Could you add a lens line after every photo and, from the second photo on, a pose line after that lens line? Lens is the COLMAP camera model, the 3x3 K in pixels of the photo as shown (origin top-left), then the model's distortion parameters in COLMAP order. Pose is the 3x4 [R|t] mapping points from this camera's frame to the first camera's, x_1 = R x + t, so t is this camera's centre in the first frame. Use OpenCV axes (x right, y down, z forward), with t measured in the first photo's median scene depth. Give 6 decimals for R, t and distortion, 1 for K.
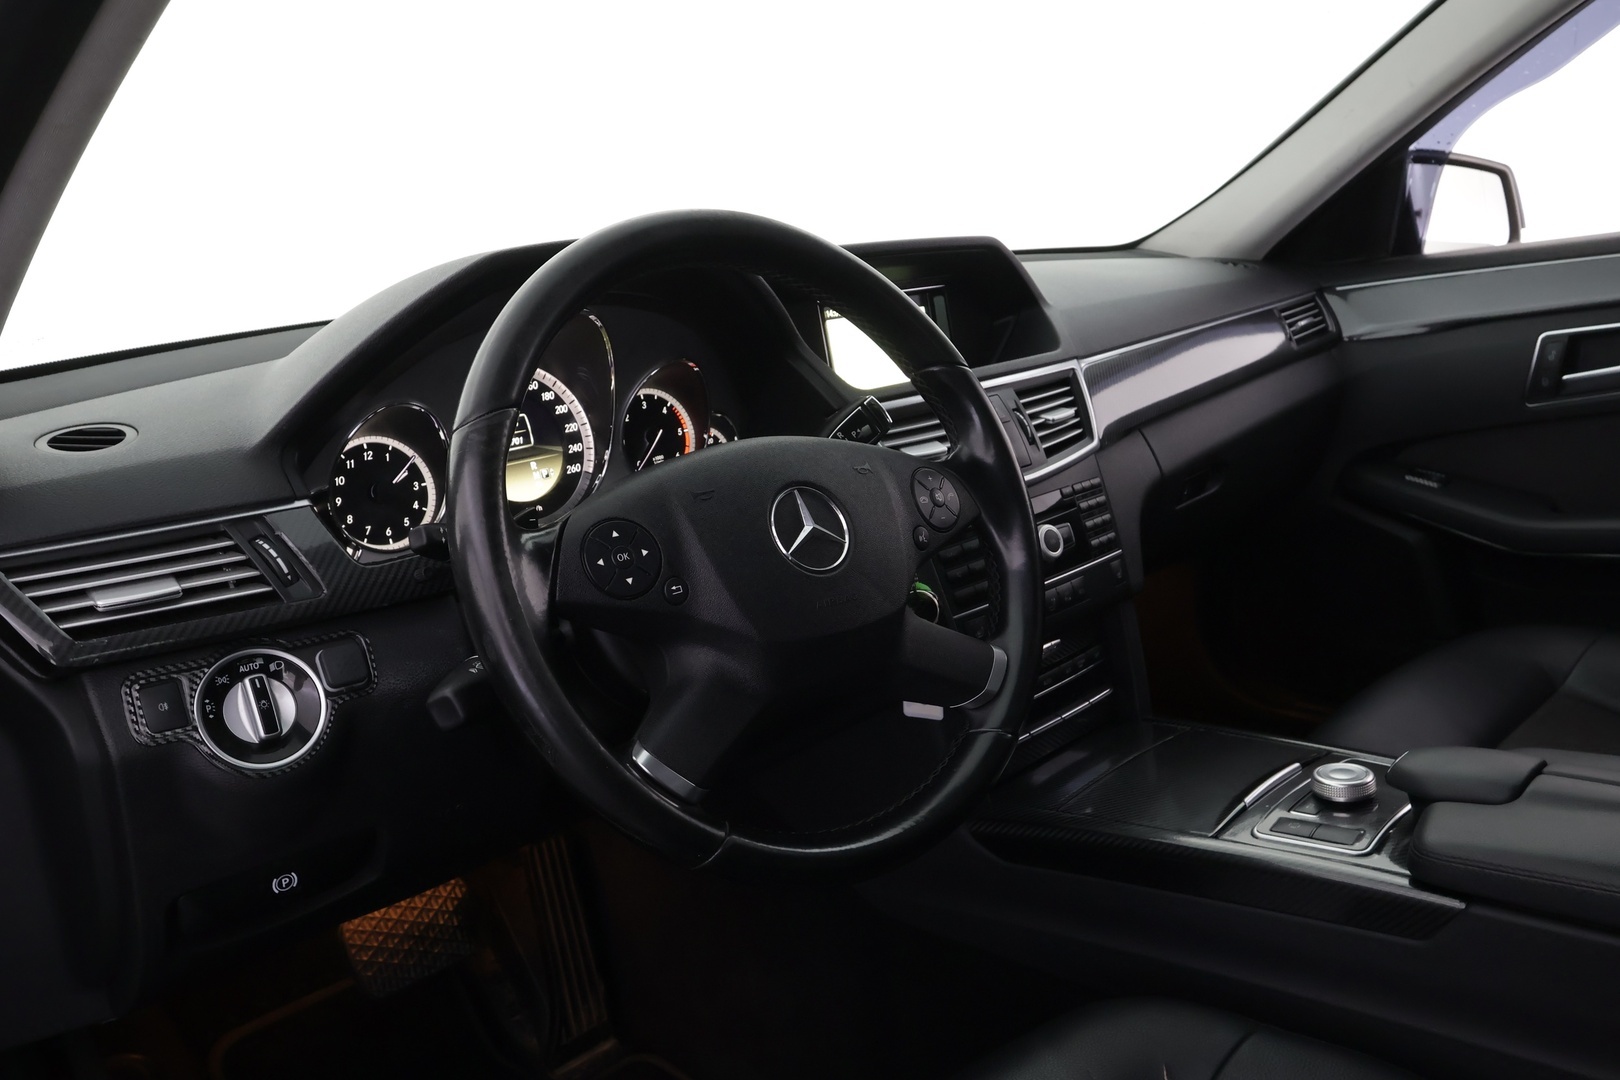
lens RADIAL K [[1265.2, 0, 804.1], [0, 1265.2, 541.6], [0, 0, 1]] dist [-0.004037, -0.004167]
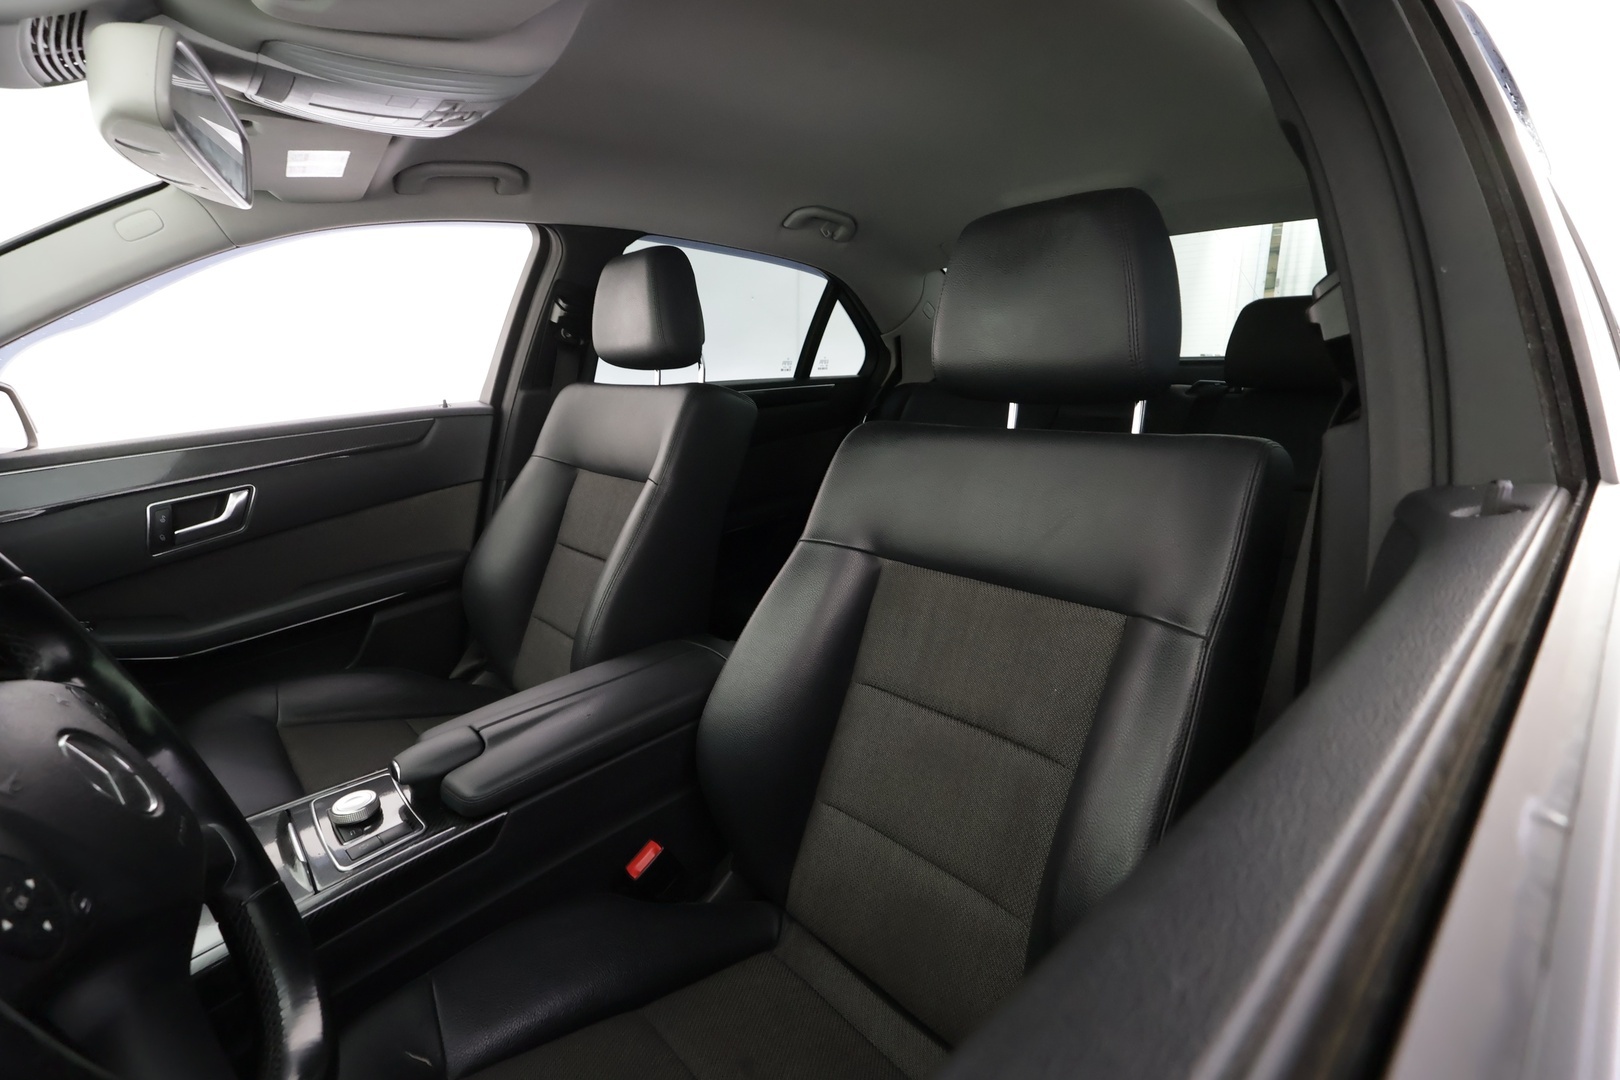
lens RADIAL K [[743.8, 0, 806.4], [0, 743.8, 545.7], [0, 0, 1]] dist [0.000246, 0.000385]
pose [[0.034177, -0.156631, 0.987066, -0.331794], [0.249399, 0.957734, 0.143341, -0.083750], [-0.967798, 0.241274, 0.071796, 0.349718]]
